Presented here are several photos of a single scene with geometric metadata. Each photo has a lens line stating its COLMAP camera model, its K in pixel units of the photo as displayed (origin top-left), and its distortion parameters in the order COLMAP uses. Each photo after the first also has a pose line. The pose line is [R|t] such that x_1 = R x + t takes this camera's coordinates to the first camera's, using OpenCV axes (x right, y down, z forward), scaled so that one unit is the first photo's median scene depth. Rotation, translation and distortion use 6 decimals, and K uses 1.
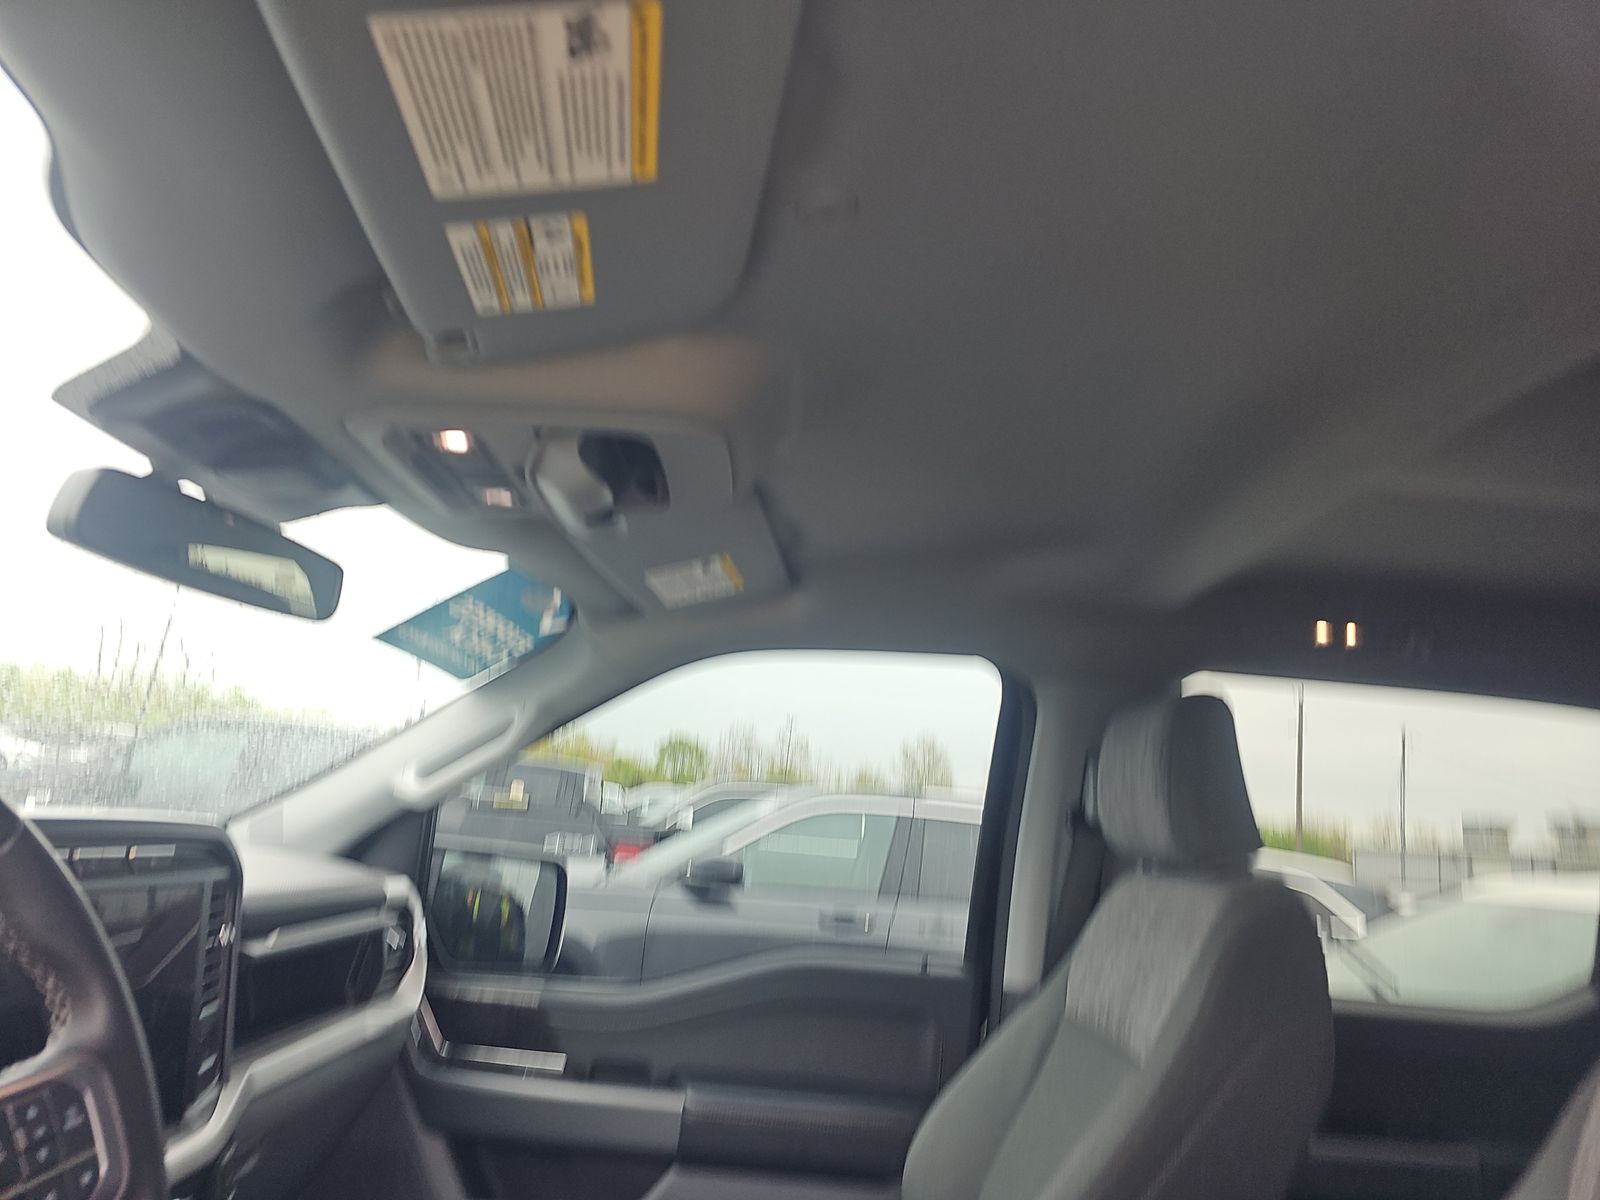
lens RADIAL K [[1093.3, 0, 800.0], [0, 1093.3, 600.0], [0, 0, 1]] dist [0.039244, -0.000148]
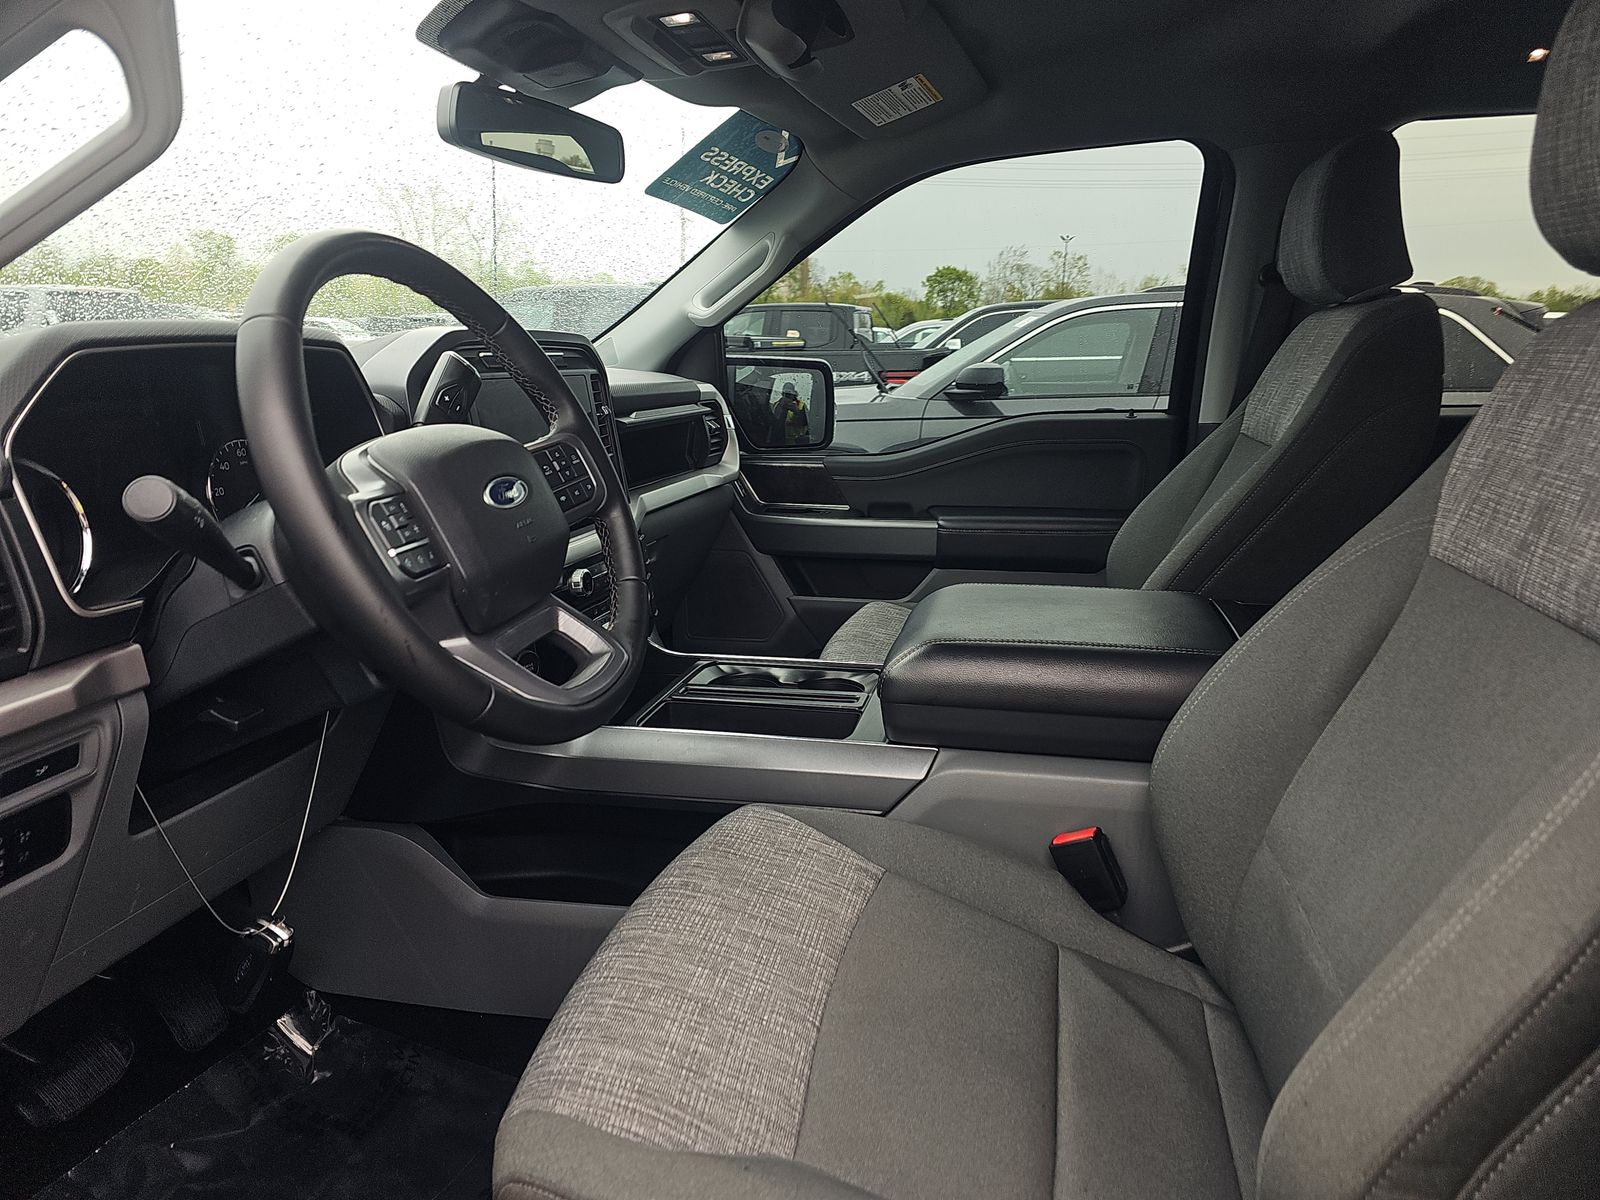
lens RADIAL K [[1096.4, 0, 852.8], [0, 1096.4, 597.1], [0, 0, 1]] dist [0.029025, -0.000527]
pose [[0.974357, -0.056979, -0.217673, 0.077811], [0.139957, 0.910960, 0.388025, 0.001075], [0.176182, -0.408540, 0.895575, -0.248505]]
